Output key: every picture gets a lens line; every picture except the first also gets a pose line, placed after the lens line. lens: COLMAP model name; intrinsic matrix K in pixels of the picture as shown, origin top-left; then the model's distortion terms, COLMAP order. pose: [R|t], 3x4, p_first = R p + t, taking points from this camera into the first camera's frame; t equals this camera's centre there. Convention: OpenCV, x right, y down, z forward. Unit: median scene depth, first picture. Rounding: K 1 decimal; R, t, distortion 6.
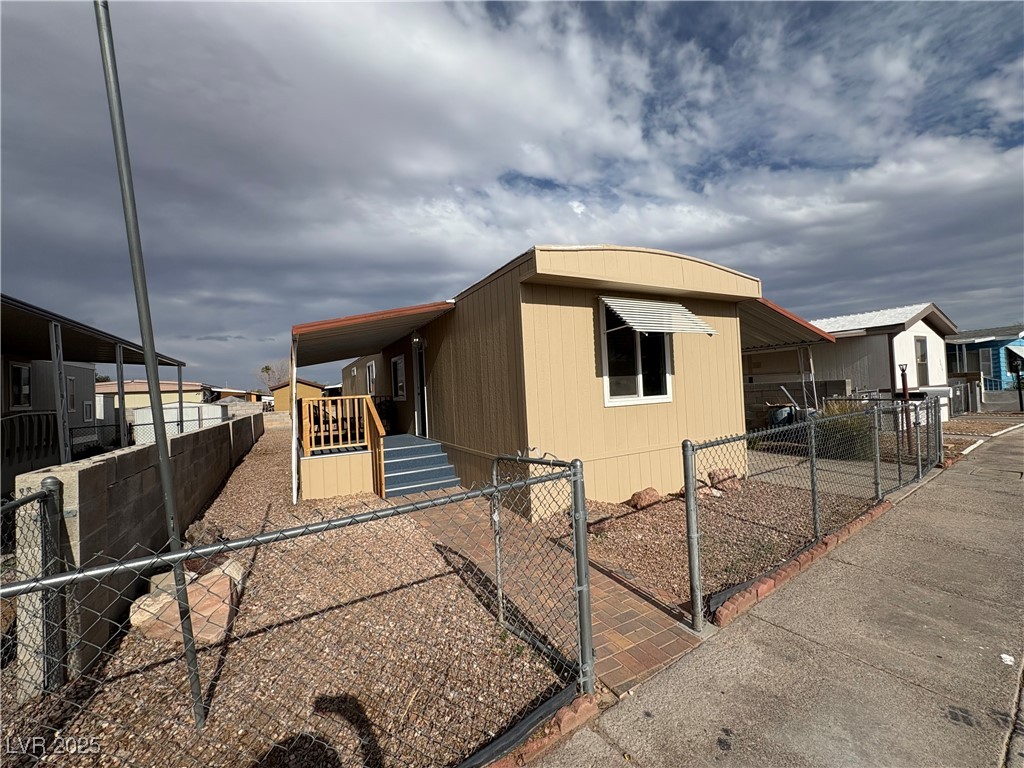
lens RADIAL K [[416.7, 0, 518.6], [0, 416.7, 366.1], [0, 0, 1]] dist [-0.007938, 0.000333]
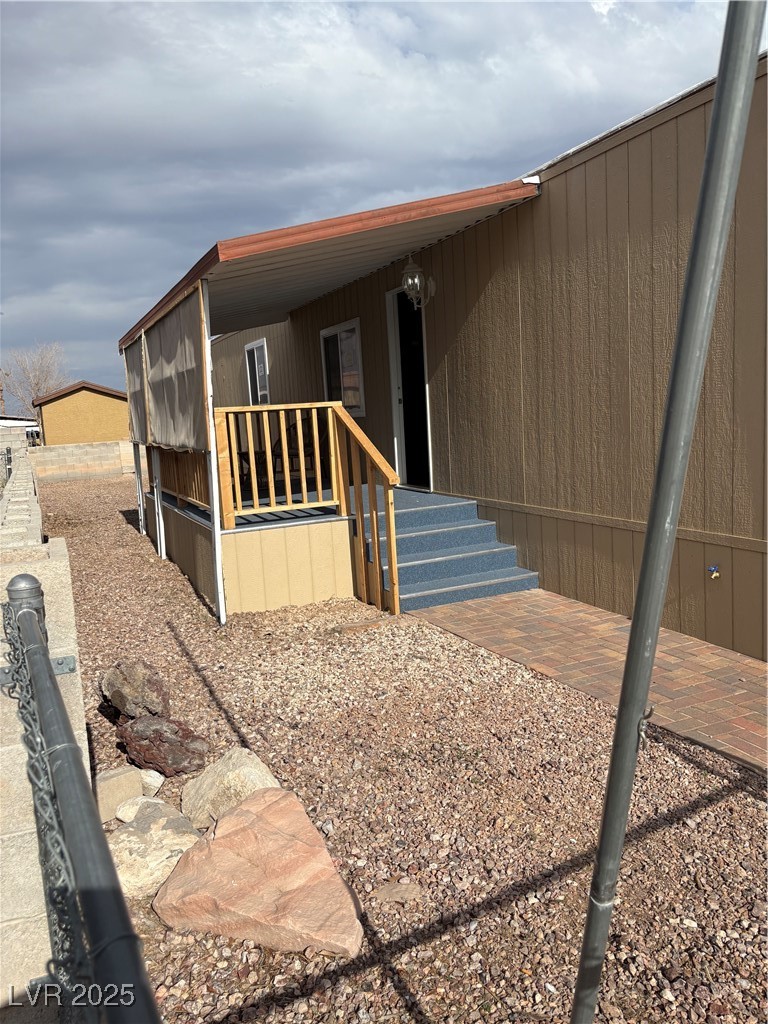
lens RADIAL K [[791.4, 0, 384.0], [0, 791.4, 512.0], [0, 0, 1]] dist [0.005523, -0.010808]
pose [[0.996083, -0.000865, -0.088422, -0.228065], [0.018068, 0.980846, 0.193944, 0.019966], [0.086561, -0.194782, 0.977020, 0.102989]]
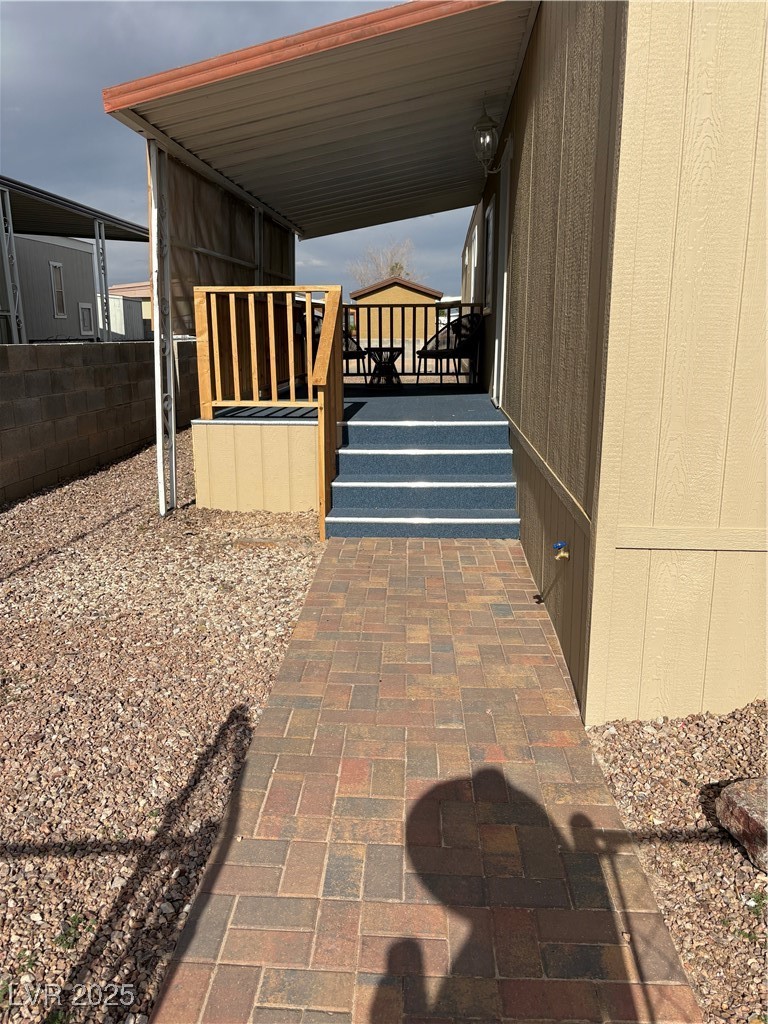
lens RADIAL K [[791.4, 0, 384.0], [0, 791.4, 512.0], [0, 0, 1]] dist [0.005523, -0.010808]
pose [[0.835915, 0.166232, -0.523081, 0.122105], [-0.002835, 0.954328, 0.298748, 0.049152], [0.548852, -0.248245, 0.798208, 0.353153]]
